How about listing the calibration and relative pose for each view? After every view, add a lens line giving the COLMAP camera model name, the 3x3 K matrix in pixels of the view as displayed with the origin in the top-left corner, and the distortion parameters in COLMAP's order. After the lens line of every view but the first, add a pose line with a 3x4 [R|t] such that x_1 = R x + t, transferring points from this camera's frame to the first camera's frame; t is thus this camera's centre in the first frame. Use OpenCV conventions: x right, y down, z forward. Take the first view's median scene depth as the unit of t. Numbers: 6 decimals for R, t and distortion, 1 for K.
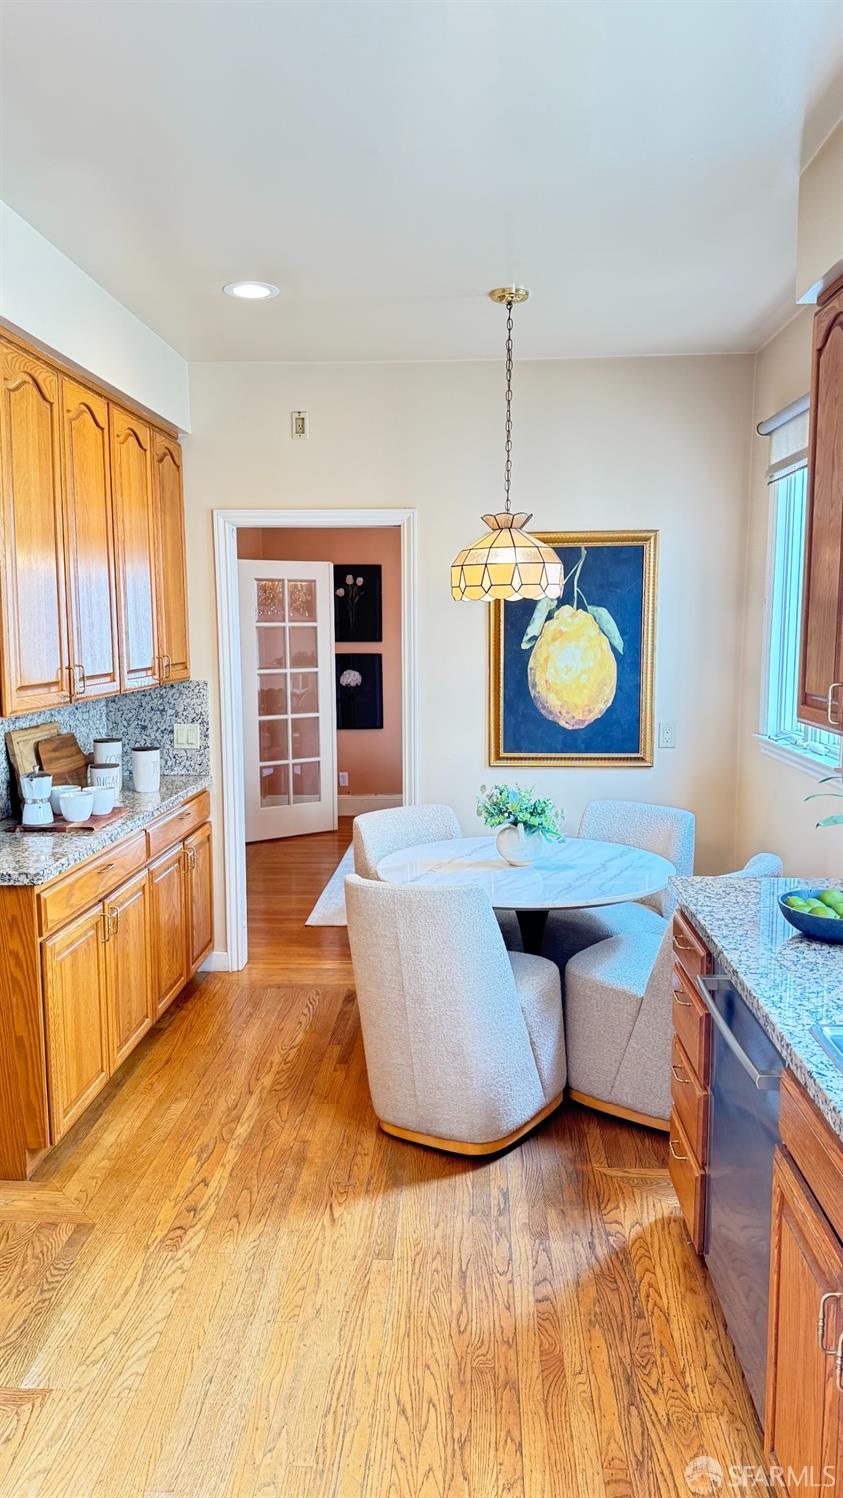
lens RADIAL K [[1045.1, 0, 421.5], [0, 1045.1, 749.0], [0, 0, 1]] dist [0.134589, -0.241473]
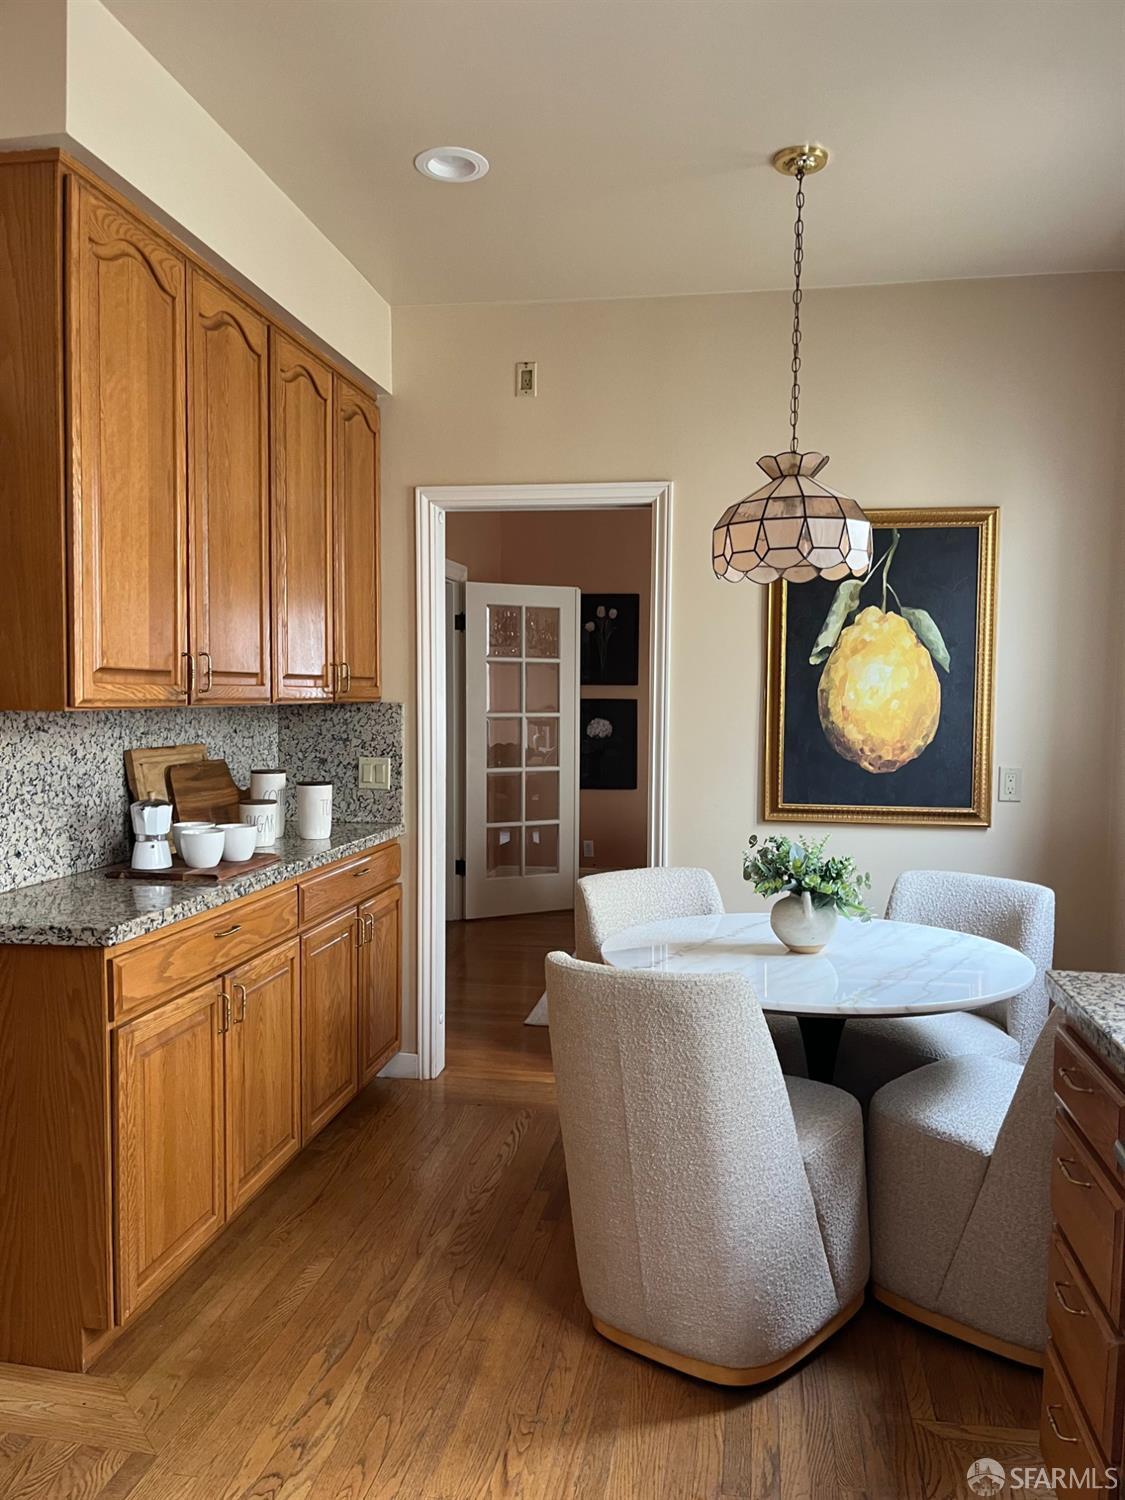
lens RADIAL K [[1148.0, 0, 565.5], [0, 1148.0, 757.6], [0, 0, 1]] dist [0.057303, -0.079782]
pose [[0.993691, 0.019837, -0.110387, 0.016444], [-0.026805, 0.997716, -0.062001, 0.031534], [0.108905, 0.064568, 0.991953, 0.195973]]
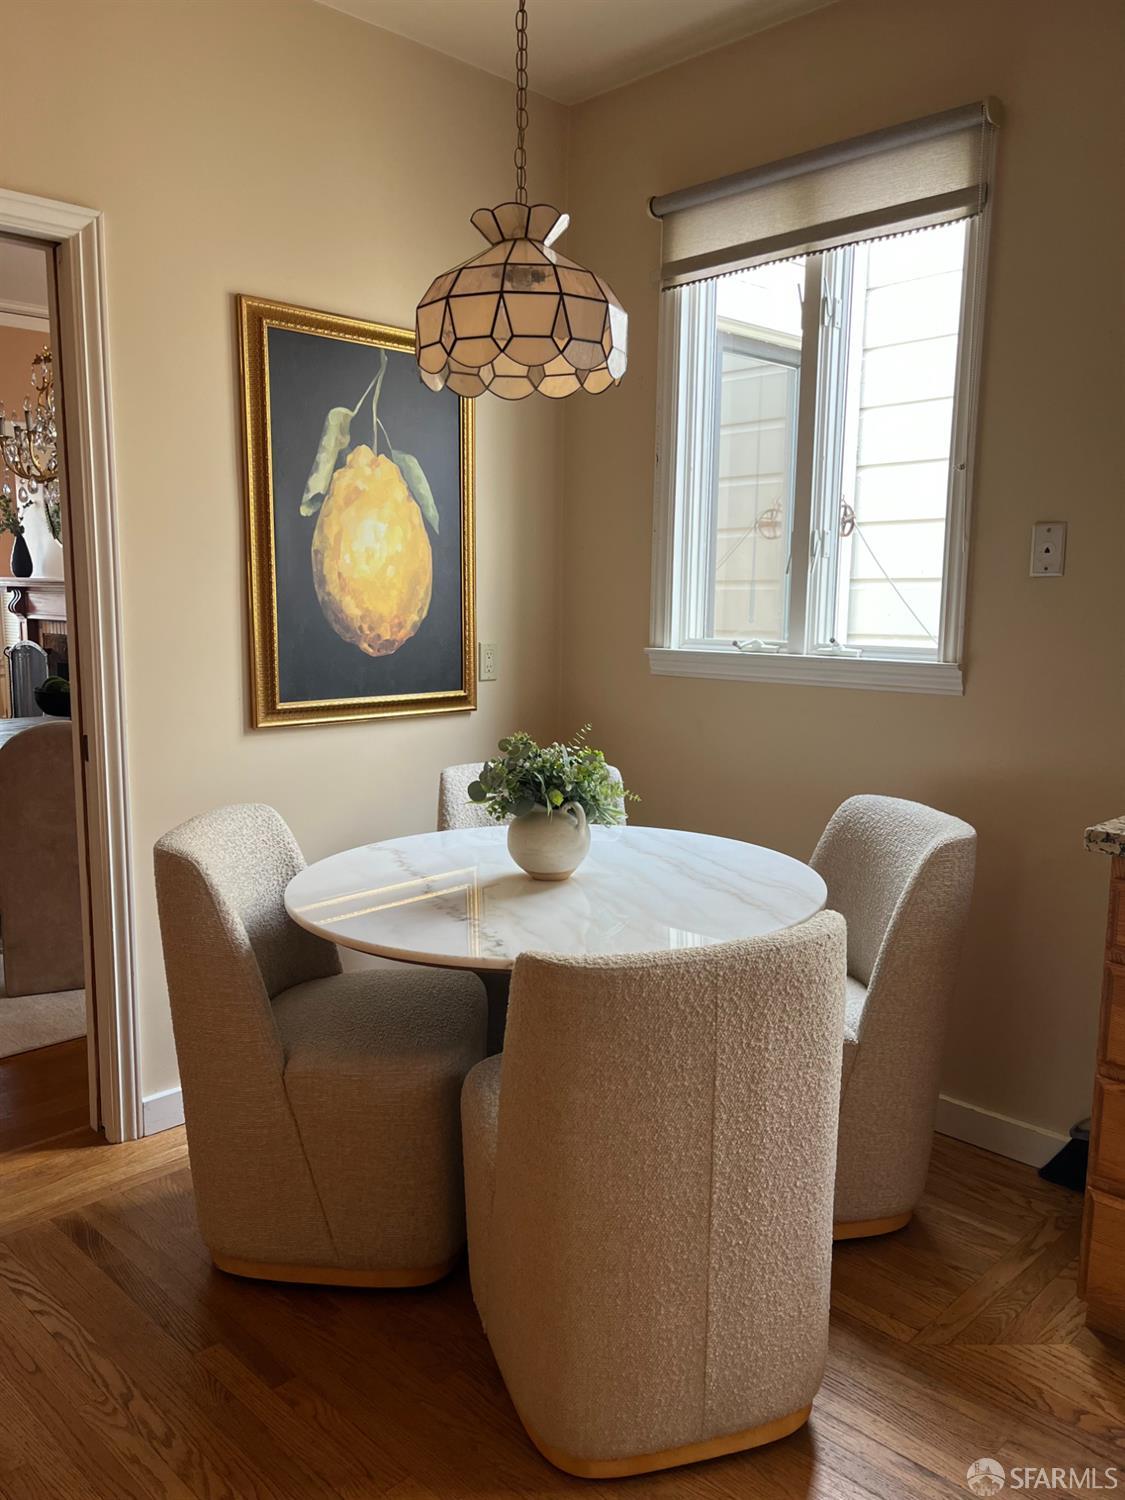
lens RADIAL K [[1148.0, 0, 565.5], [0, 1148.0, 757.6], [0, 0, 1]] dist [0.057303, -0.079782]
pose [[0.659841, -0.094324, 0.745461, -0.335419], [0.077318, 0.995347, 0.057505, 0.011569], [-0.747416, 0.019693, 0.664064, 0.562577]]
